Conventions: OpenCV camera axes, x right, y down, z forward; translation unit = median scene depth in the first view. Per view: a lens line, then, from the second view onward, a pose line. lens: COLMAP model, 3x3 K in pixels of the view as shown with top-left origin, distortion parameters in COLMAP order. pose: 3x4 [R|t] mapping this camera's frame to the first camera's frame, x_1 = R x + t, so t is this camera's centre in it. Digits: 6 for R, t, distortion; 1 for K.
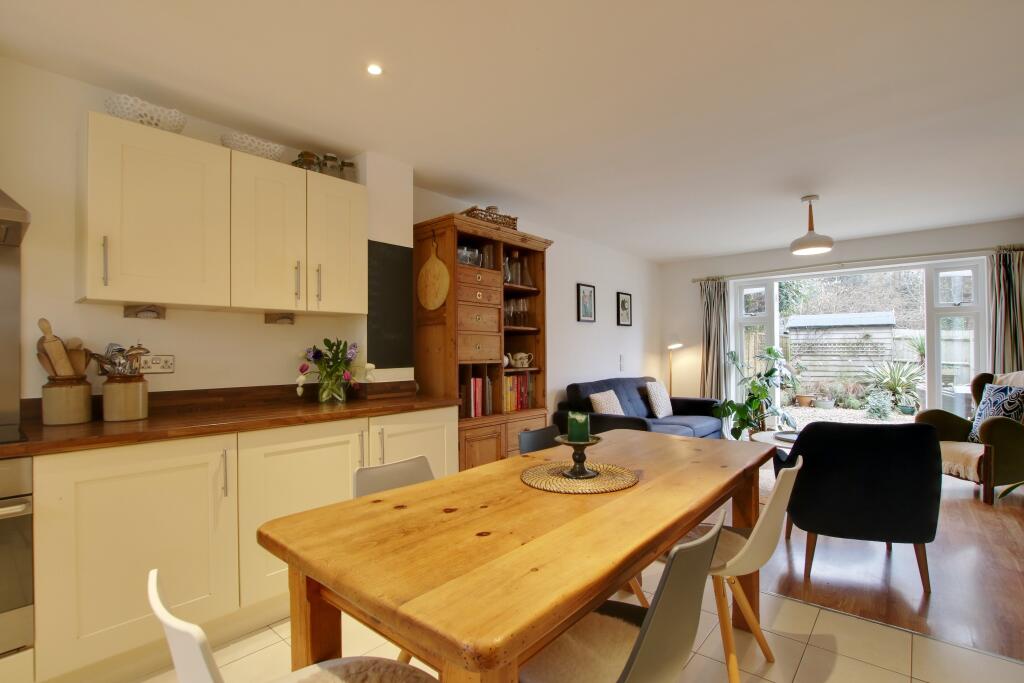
lens RADIAL K [[479.0, 0, 516.9], [0, 479.0, 347.4], [0, 0, 1]] dist [-0.017979, -0.000209]
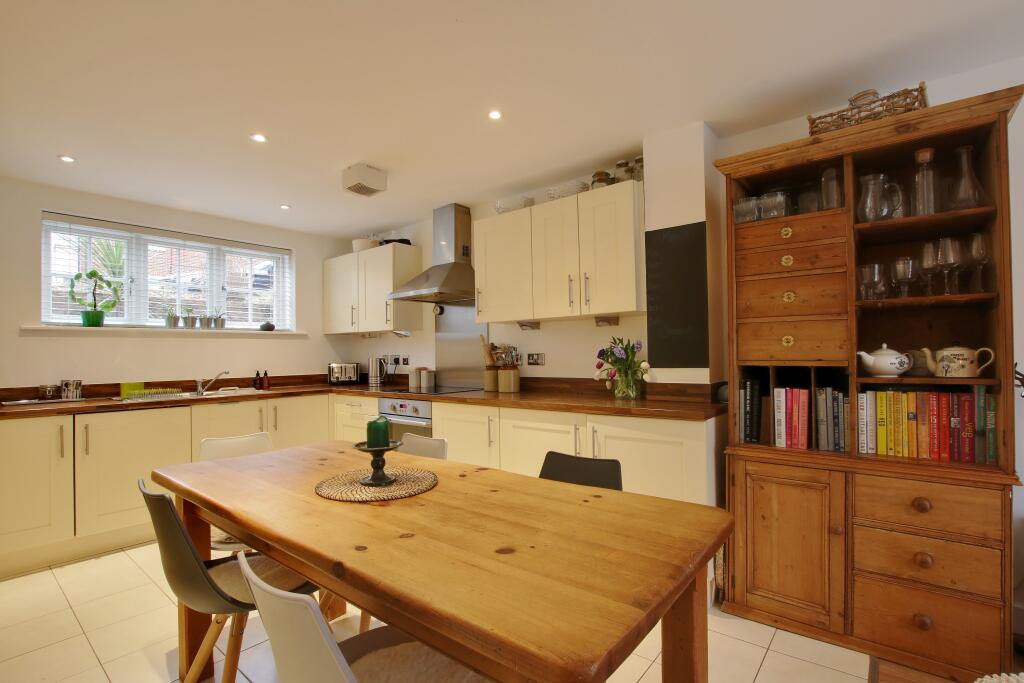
lens RADIAL K [[479.0, 0, 517.5], [0, 479.0, 344.8], [0, 0, 1]] dist [-0.017979, -0.000209]
pose [[0.030592, -0.006921, -0.999508, 0.589723], [0.029147, 0.999557, -0.006029, -0.002007], [0.999107, -0.028948, 0.030780, 0.660034]]
